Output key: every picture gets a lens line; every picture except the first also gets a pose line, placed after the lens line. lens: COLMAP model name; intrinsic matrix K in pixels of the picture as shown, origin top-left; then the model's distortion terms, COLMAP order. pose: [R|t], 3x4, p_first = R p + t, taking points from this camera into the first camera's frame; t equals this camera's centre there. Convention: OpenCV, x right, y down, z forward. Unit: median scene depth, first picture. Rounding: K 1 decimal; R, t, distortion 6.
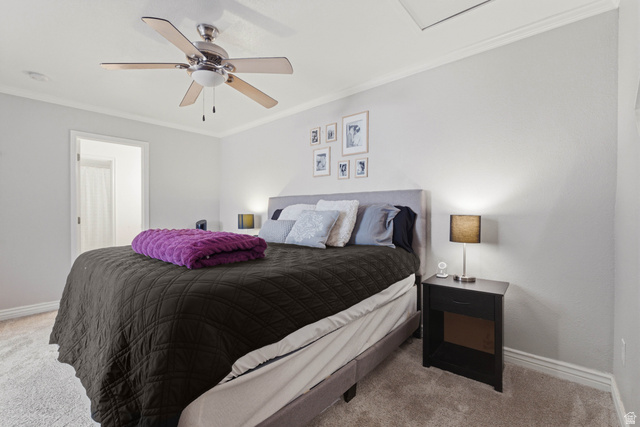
lens RADIAL K [[287.2, 0, 318.2], [0, 287.2, 213.6], [0, 0, 1]] dist [-0.004086, -0.001242]
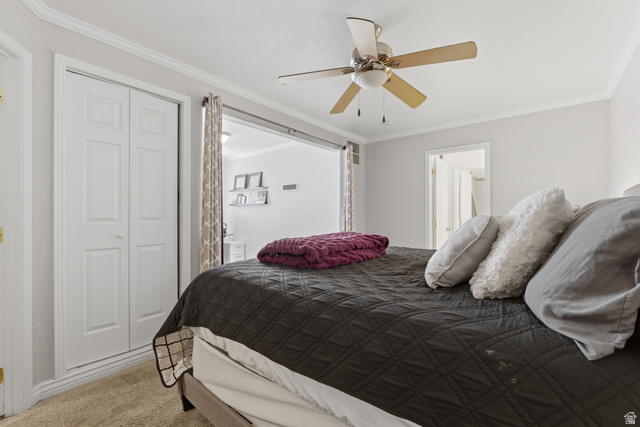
lens RADIAL K [[287.2, 0, 318.8], [0, 287.2, 215.9], [0, 0, 1]] dist [-0.004086, -0.001242]
pose [[0.025266, 0.000205, -0.999681, 0.461495], [-0.006021, 0.999982, 0.000053, -0.009588], [0.999663, 0.006017, 0.025267, 0.642935]]
